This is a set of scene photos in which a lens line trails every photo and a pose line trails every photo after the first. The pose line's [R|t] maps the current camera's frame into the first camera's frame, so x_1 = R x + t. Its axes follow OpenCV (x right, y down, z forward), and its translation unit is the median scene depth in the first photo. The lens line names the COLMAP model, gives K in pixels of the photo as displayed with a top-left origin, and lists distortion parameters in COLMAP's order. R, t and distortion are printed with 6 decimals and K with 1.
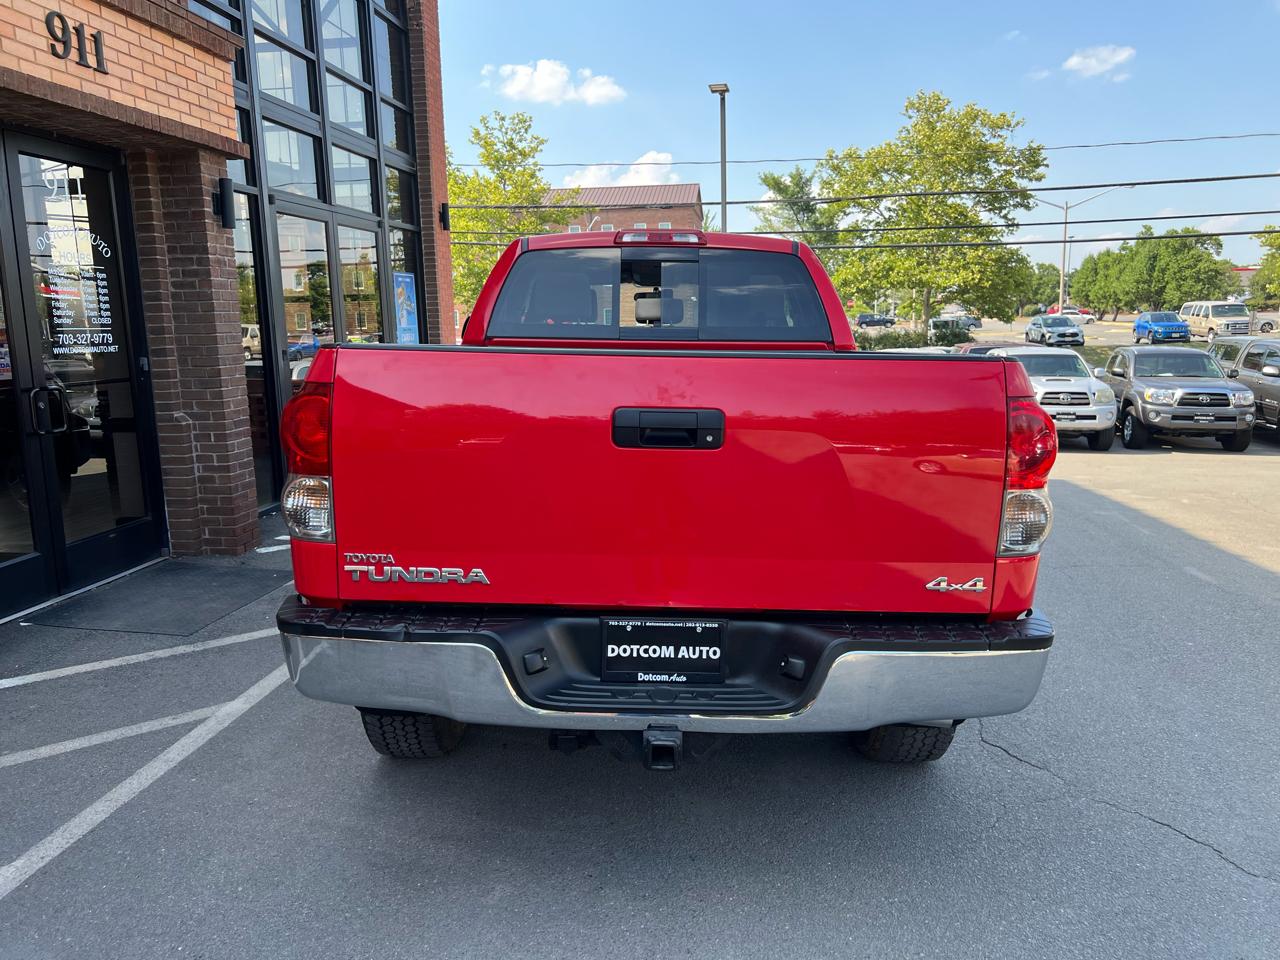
lens RADIAL K [[967.0, 0, 646.0], [0, 967.0, 482.4], [0, 0, 1]] dist [0.054479, -0.067084]
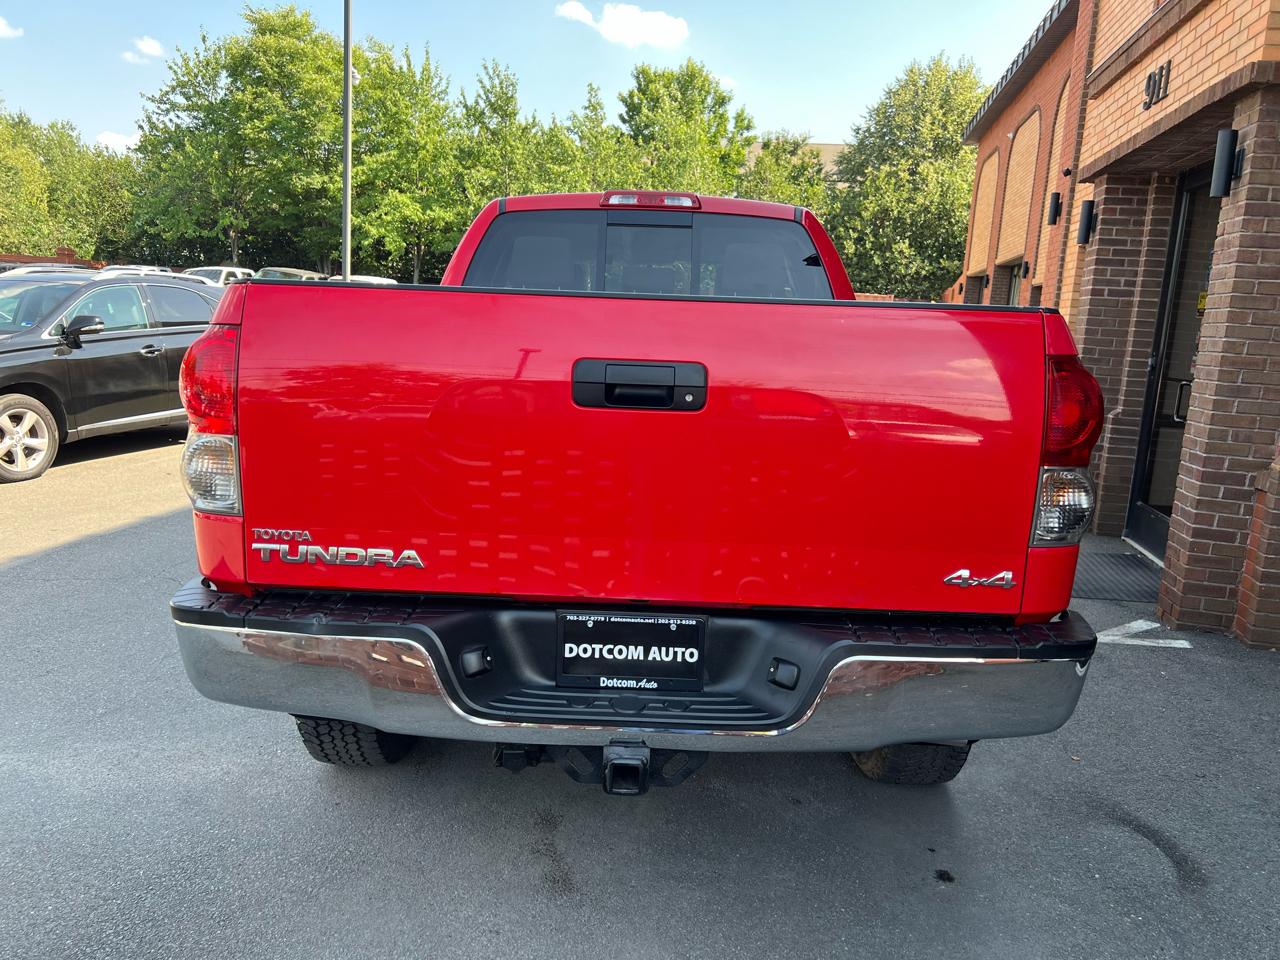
lens RADIAL K [[964.8, 0, 635.4], [0, 964.8, 484.9], [0, 0, 1]] dist [0.004889, -0.011241]
pose [[-0.997131, -0.052537, 0.054502, -0.031738], [-0.031452, 0.942402, 0.333001, -0.287197], [-0.068858, 0.330332, -0.941350, 1.819077]]
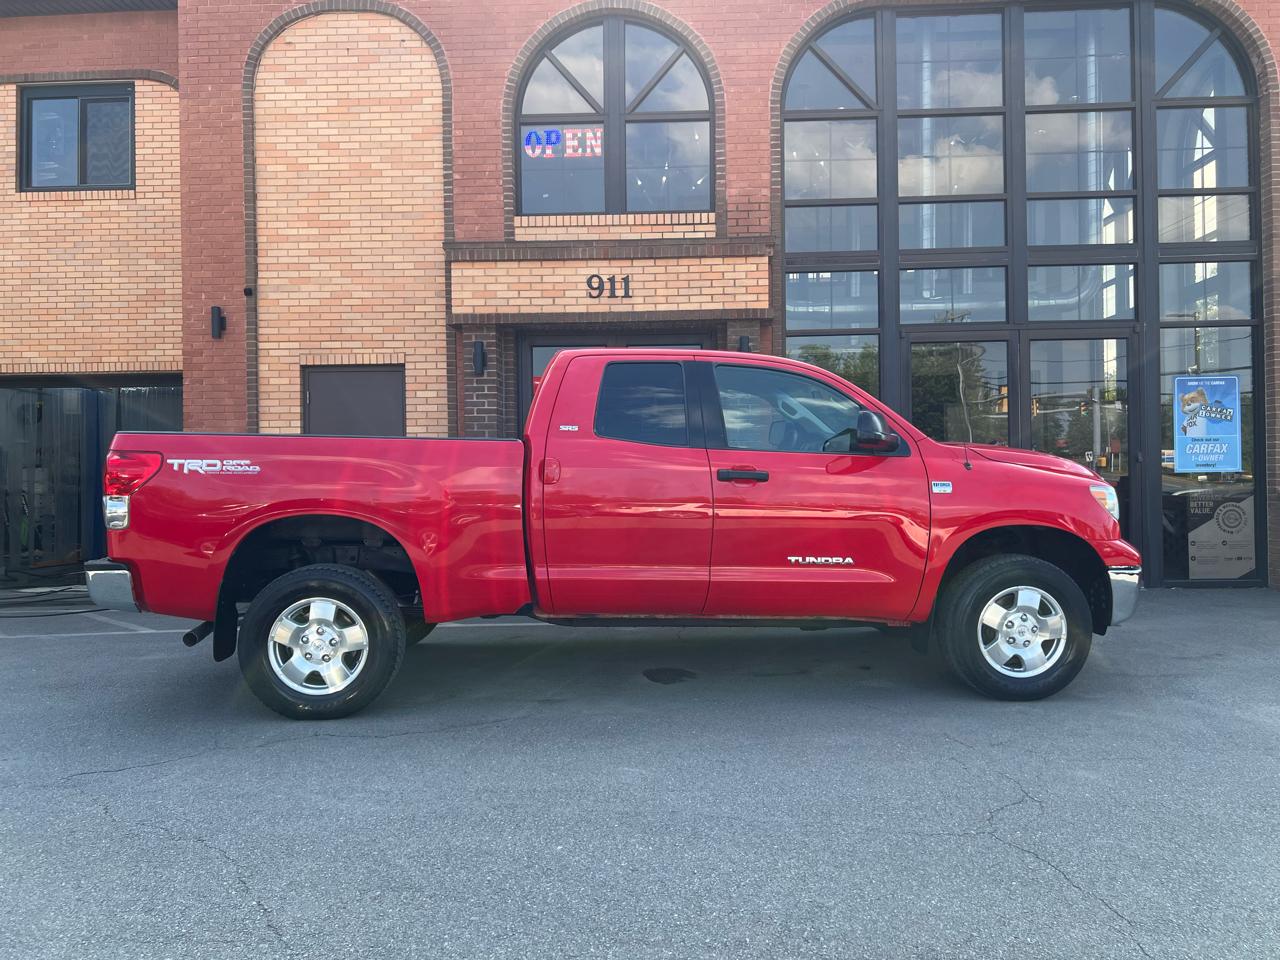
lens RADIAL K [[970.9, 0, 646.2], [0, 970.9, 472.9], [0, 0, 1]] dist [0.048348, -0.058861]
pose [[0.078446, 0.018441, -0.996748, 1.012326], [-0.159394, 0.987199, 0.005720, -0.094313], [0.984093, 0.158427, 0.080382, 0.770541]]
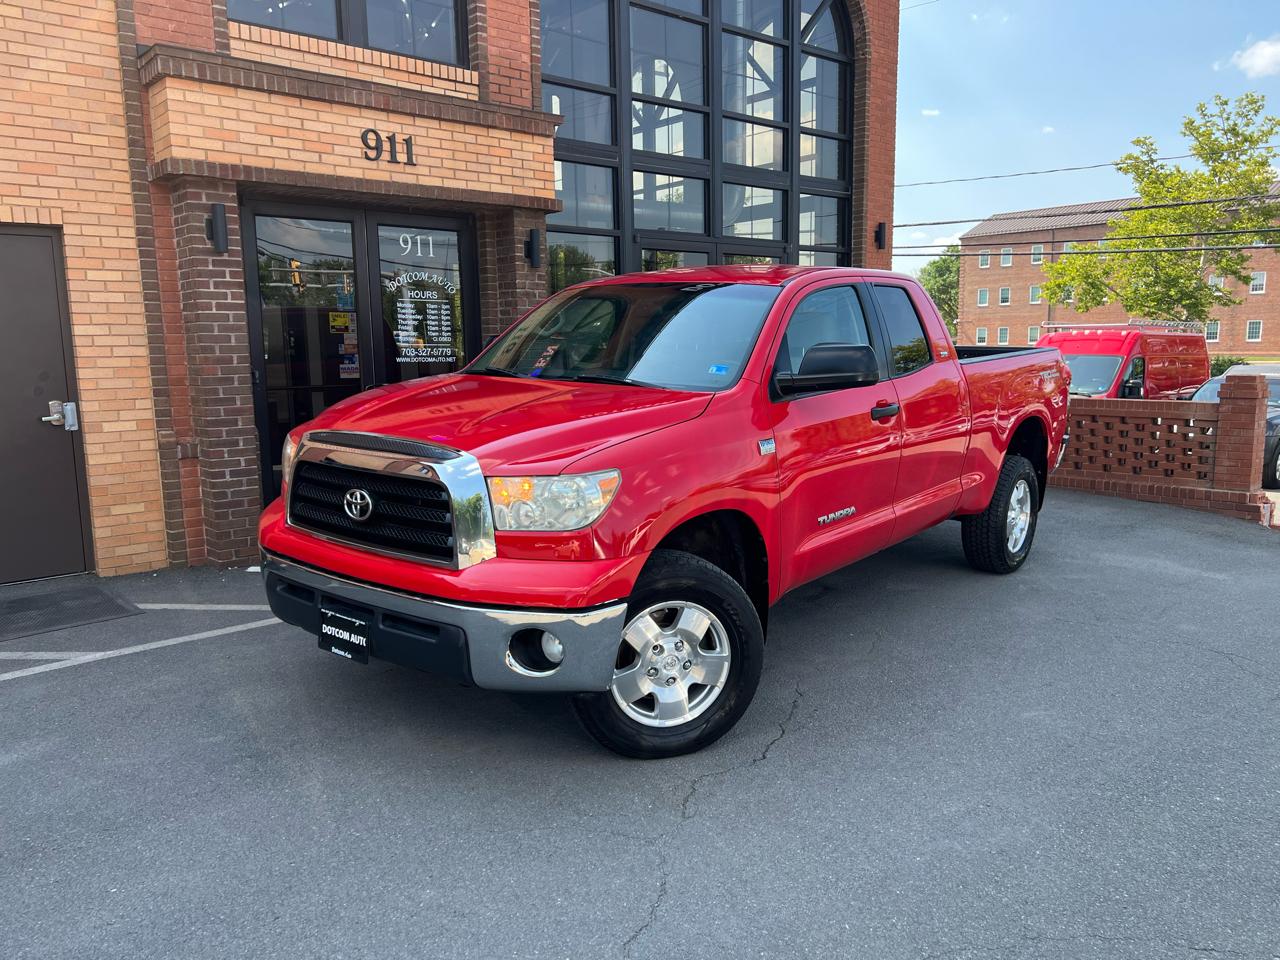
lens RADIAL K [[968.6, 0, 636.9], [0, 968.6, 487.8], [0, 0, 1]] dist [0.045159, -0.049625]
pose [[0.746009, 0.105023, -0.657602, 0.549974], [-0.110935, 0.993287, 0.032785, -0.028823], [0.656631, 0.048493, 0.752652, 0.139197]]
